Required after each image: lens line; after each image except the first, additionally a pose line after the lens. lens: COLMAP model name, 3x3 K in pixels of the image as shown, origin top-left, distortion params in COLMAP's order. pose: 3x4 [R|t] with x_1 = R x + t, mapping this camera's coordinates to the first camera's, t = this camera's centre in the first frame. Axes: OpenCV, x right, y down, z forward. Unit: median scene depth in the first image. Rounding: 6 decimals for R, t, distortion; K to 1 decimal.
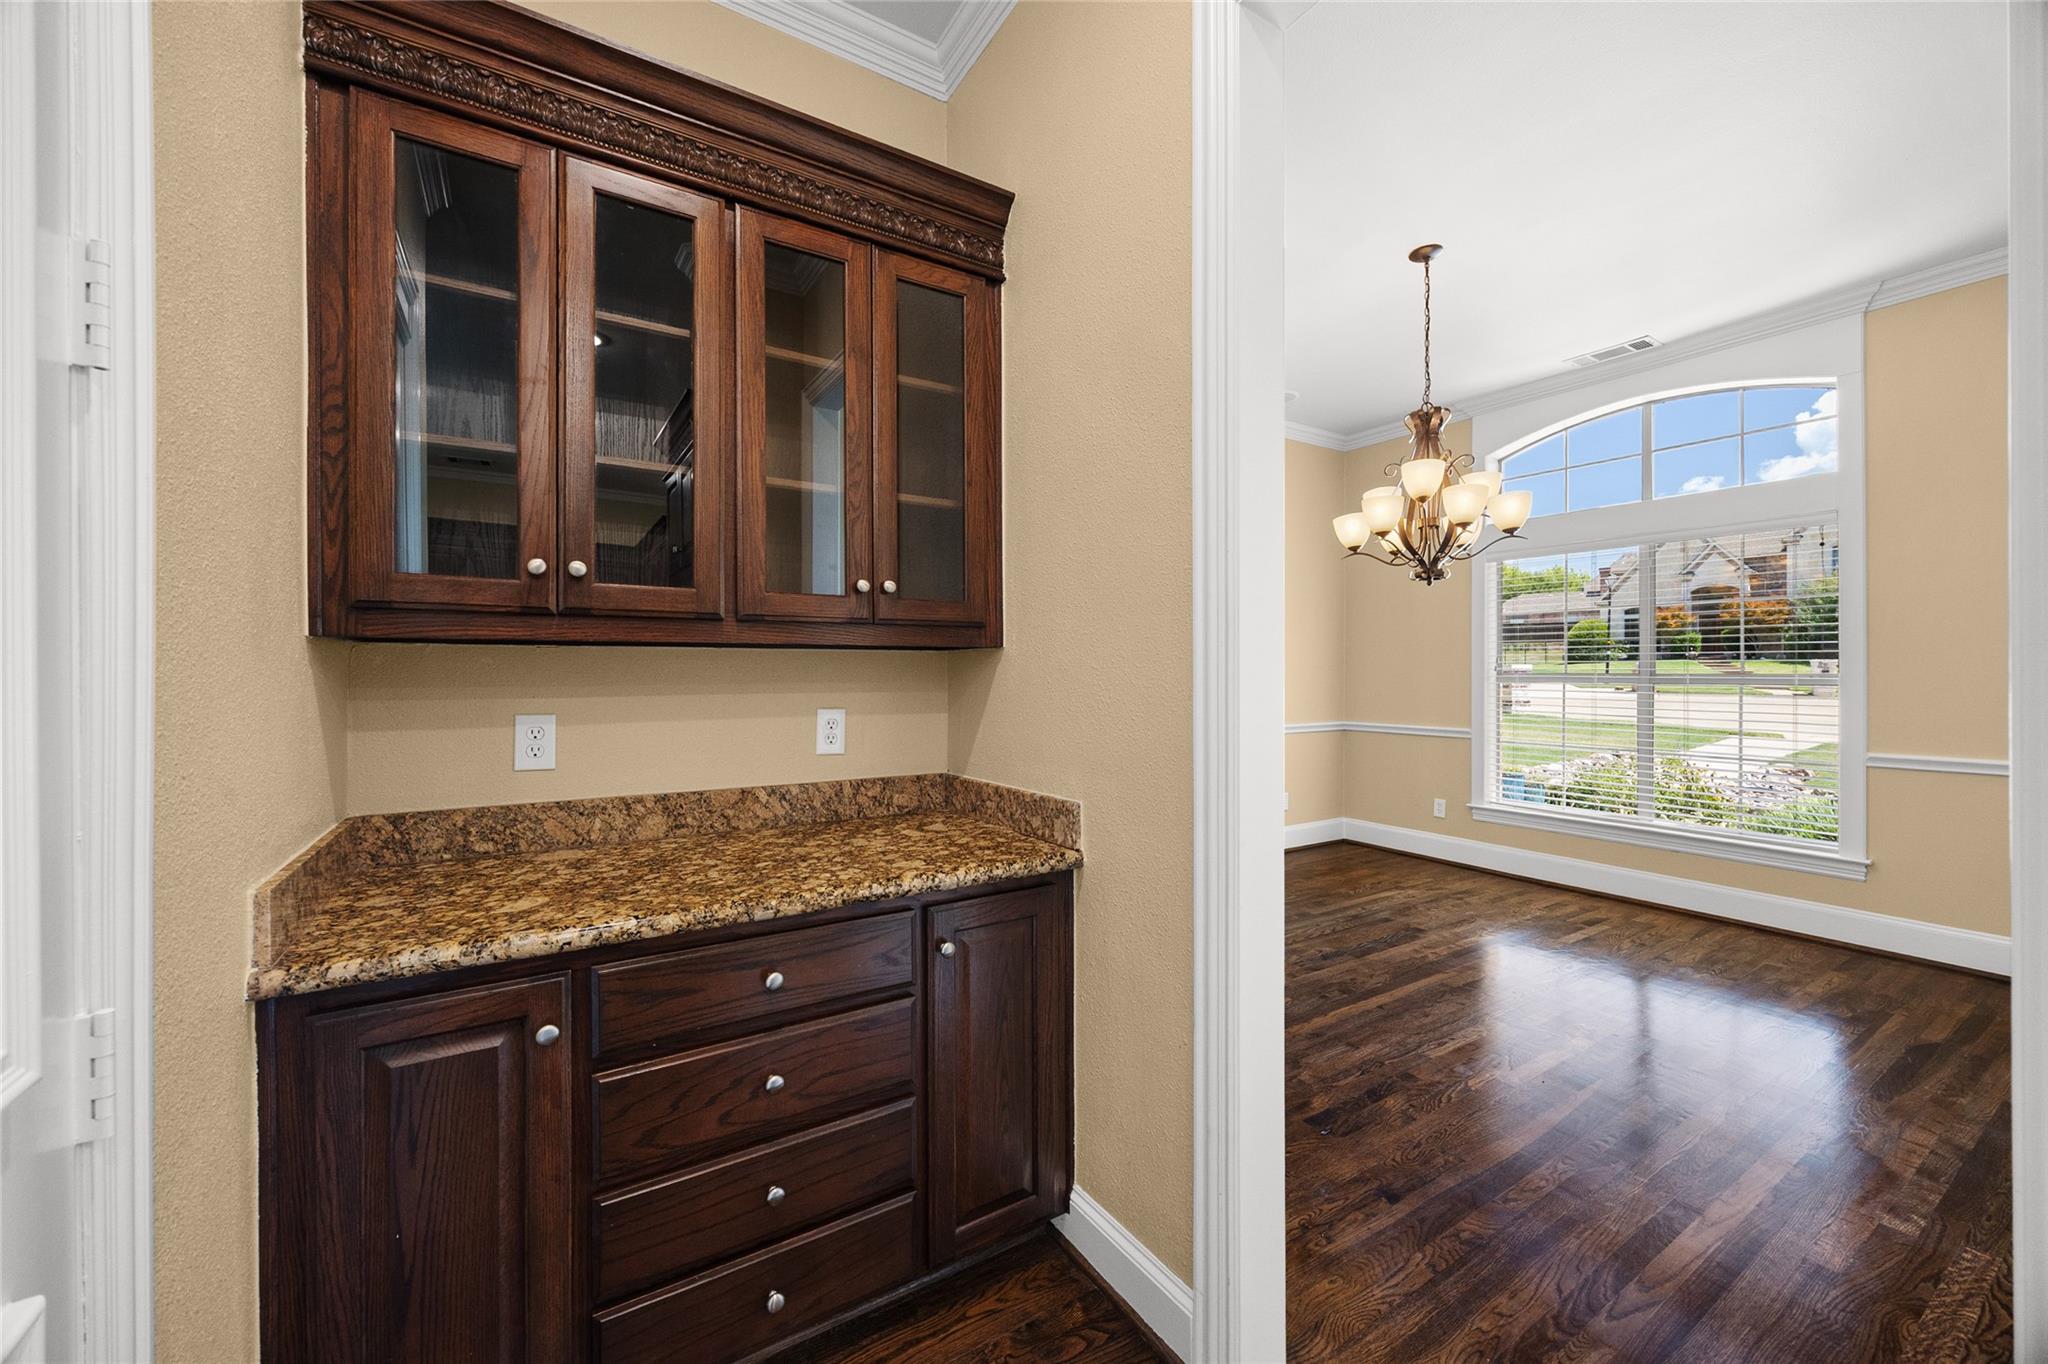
lens RADIAL K [[771.7, 0, 1020.5], [0, 771.7, 676.7], [0, 0, 1]] dist [-0.002486, -0.000395]
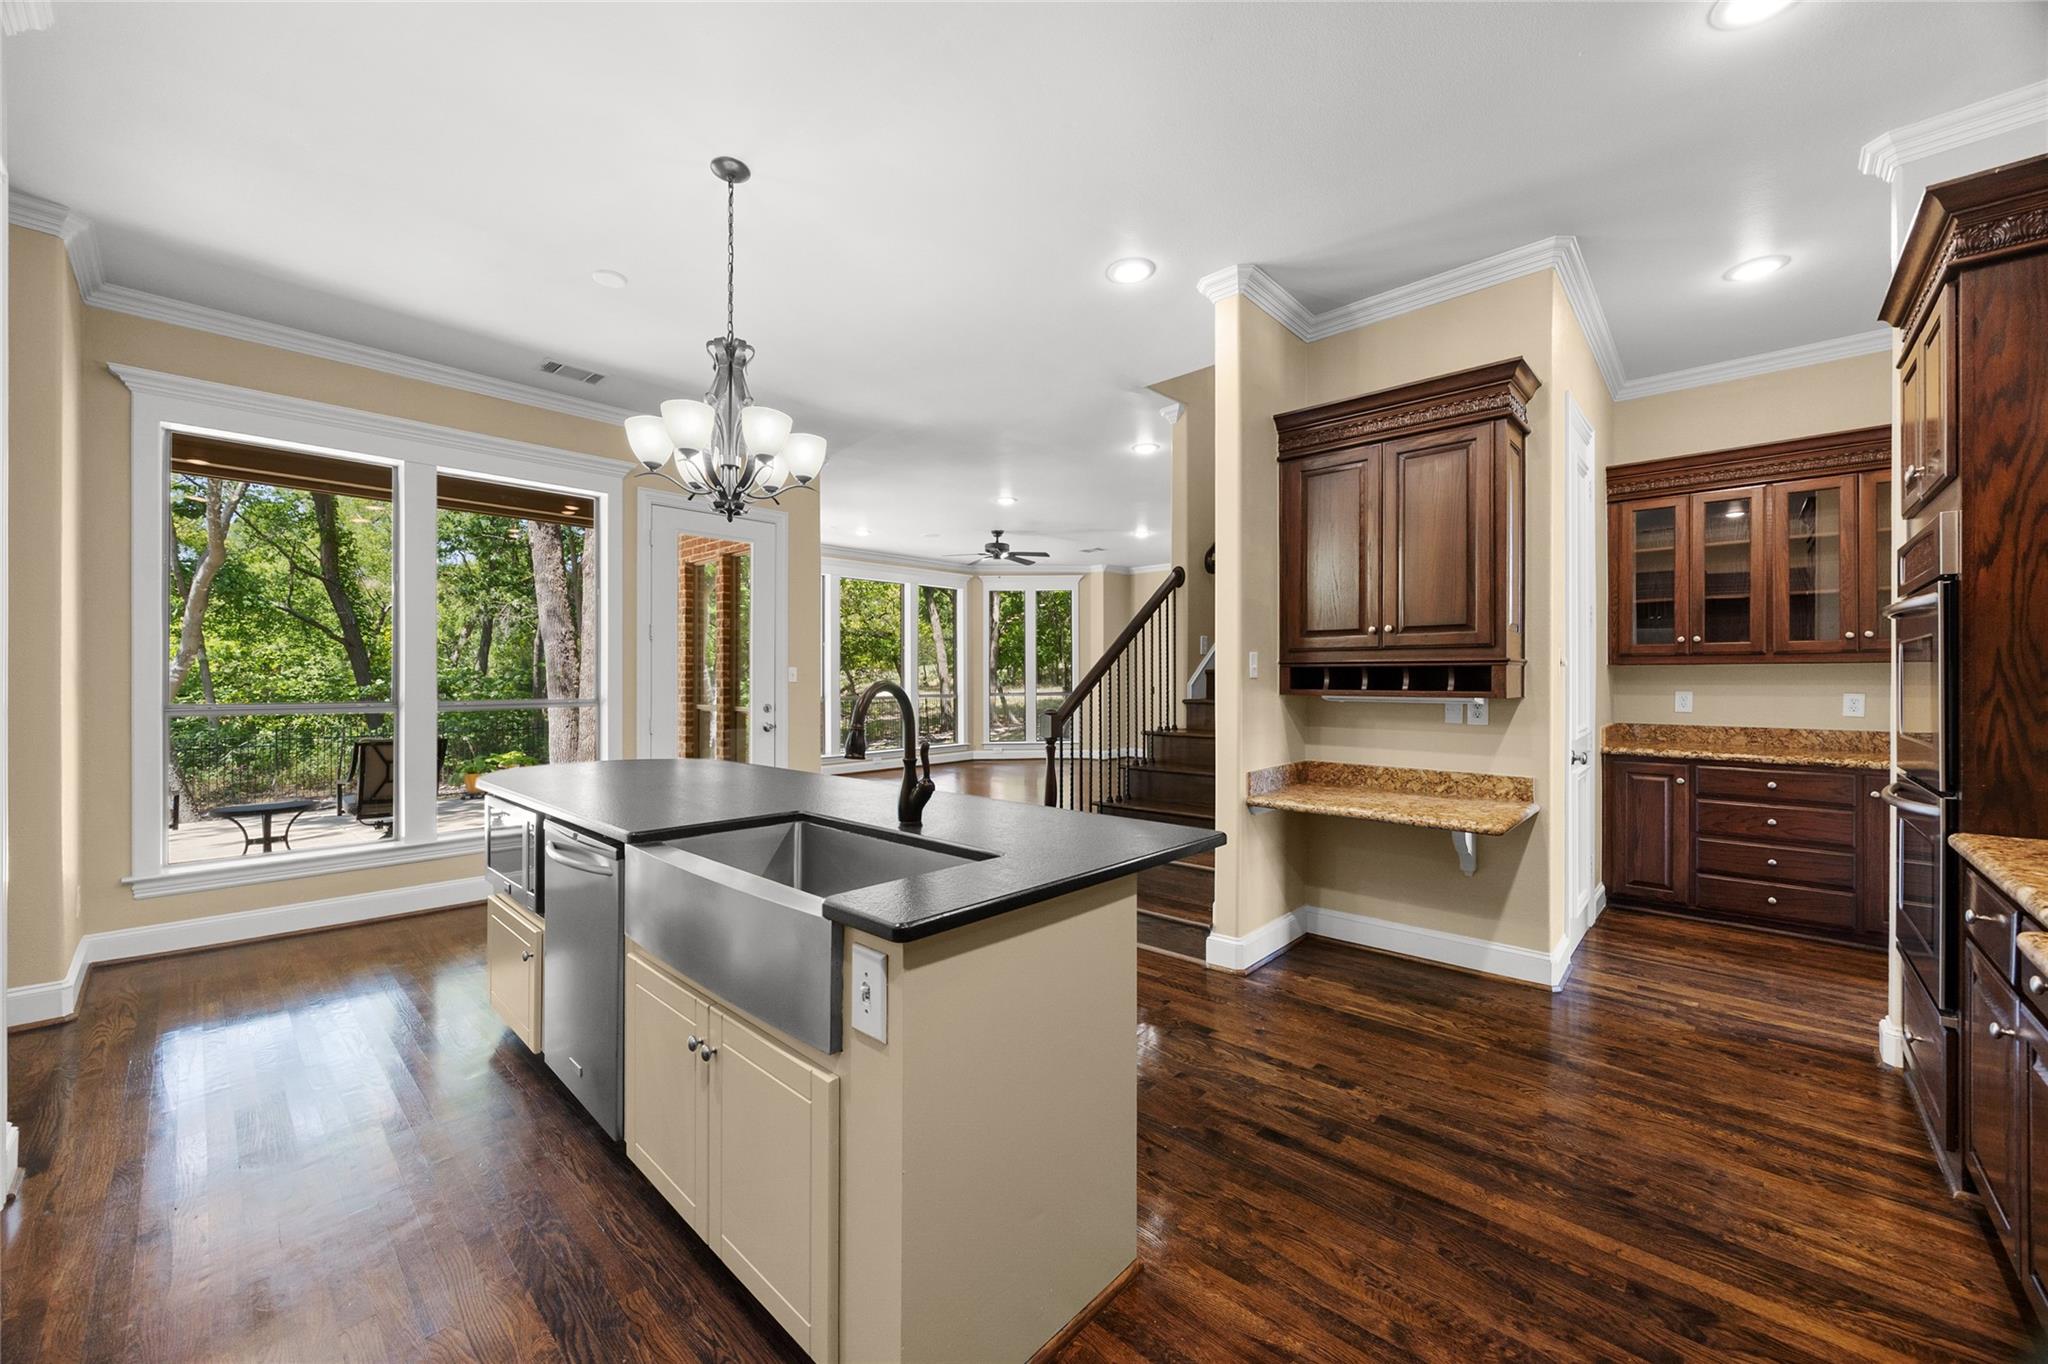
lens RADIAL K [[771.7, 0, 1011.4], [0, 771.7, 678.5], [0, 0, 1]] dist [-0.002486, -0.000395]
pose [[0.250151, 0.003468, -0.968201, 1.406809], [-0.001547, 0.999994, 0.003182, 0.001746], [0.968205, 0.000702, 0.250155, -1.969372]]
